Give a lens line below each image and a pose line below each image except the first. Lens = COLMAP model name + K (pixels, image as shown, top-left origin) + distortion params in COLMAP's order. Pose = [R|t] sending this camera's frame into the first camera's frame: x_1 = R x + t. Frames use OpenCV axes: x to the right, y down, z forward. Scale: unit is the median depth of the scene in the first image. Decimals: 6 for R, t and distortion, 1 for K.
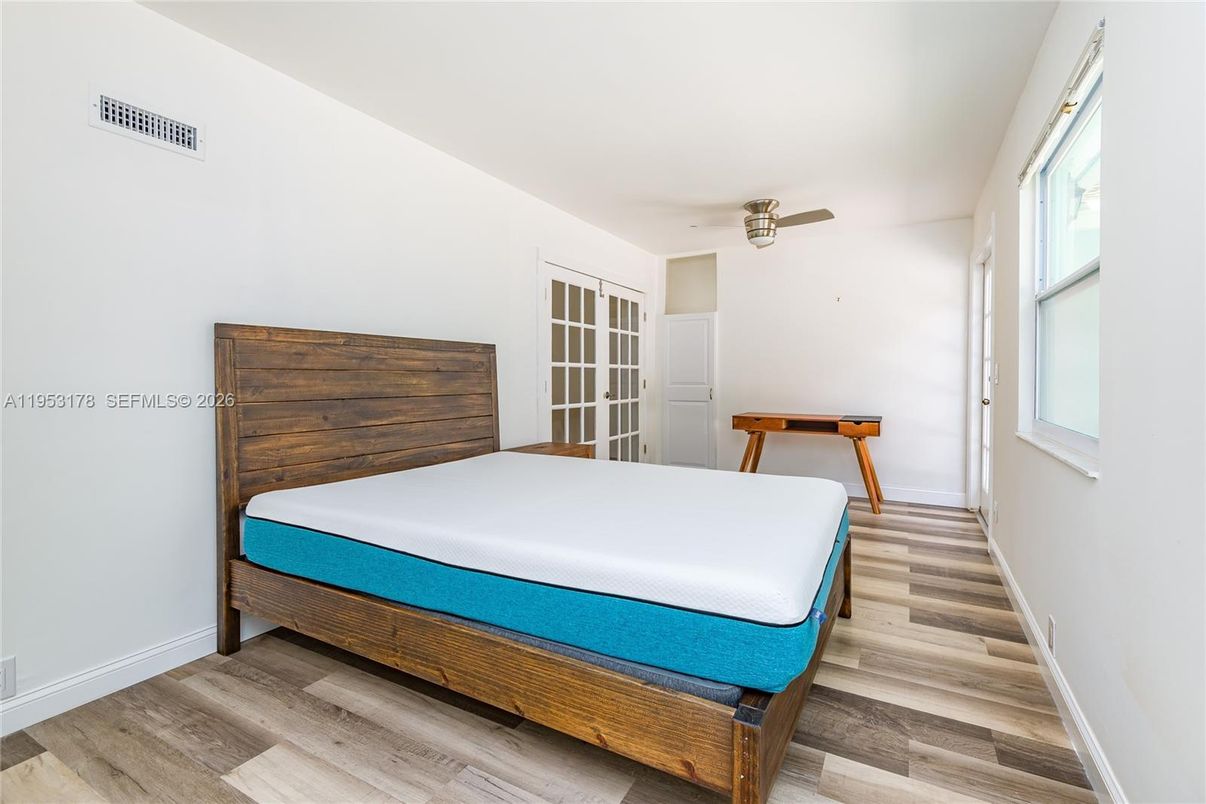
lens RADIAL K [[546.7, 0, 600.1], [0, 546.7, 383.2], [0, 0, 1]] dist [0.040310, -0.023961]
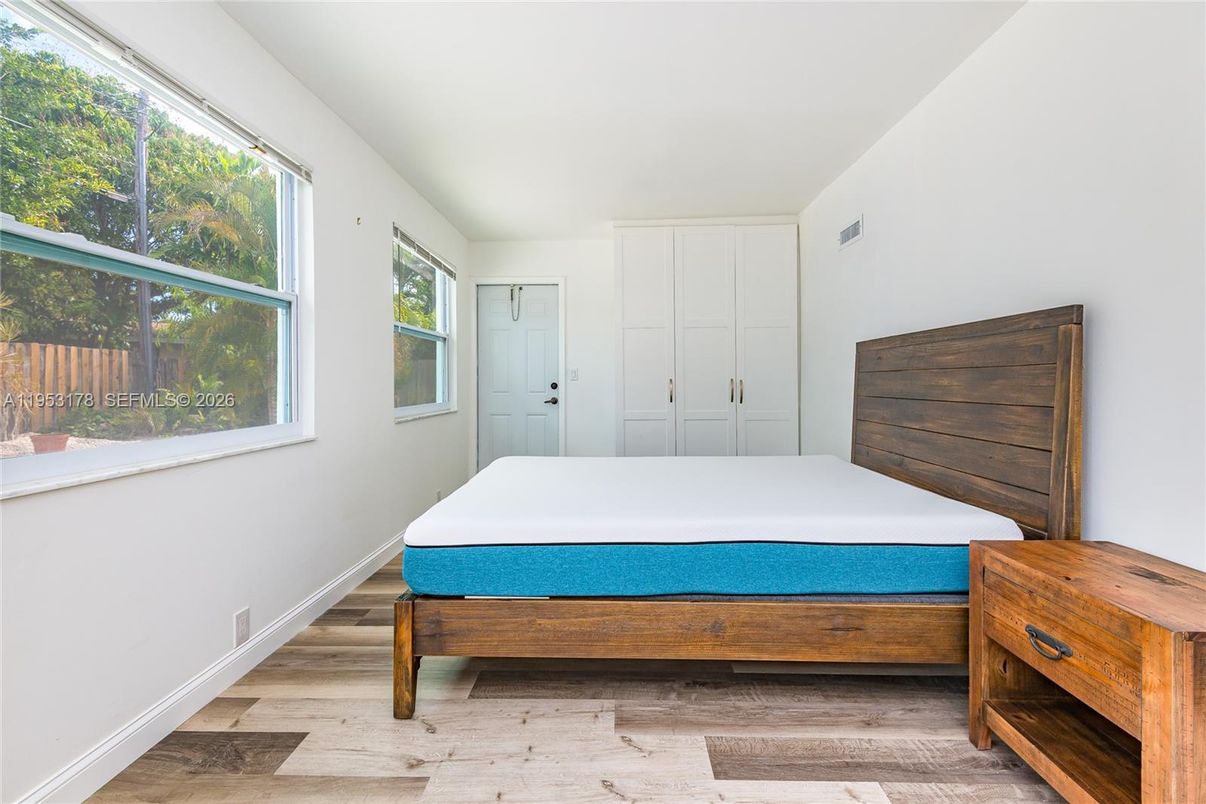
lens RADIAL K [[546.7, 0, 600.1], [0, 546.7, 383.2], [0, 0, 1]] dist [0.040310, -0.023961]
pose [[-0.887852, 0.002544, -0.460122, 0.471648], [-0.004031, 0.999903, 0.013306, -0.009961], [0.460112, 0.013668, -0.887756, 1.504185]]
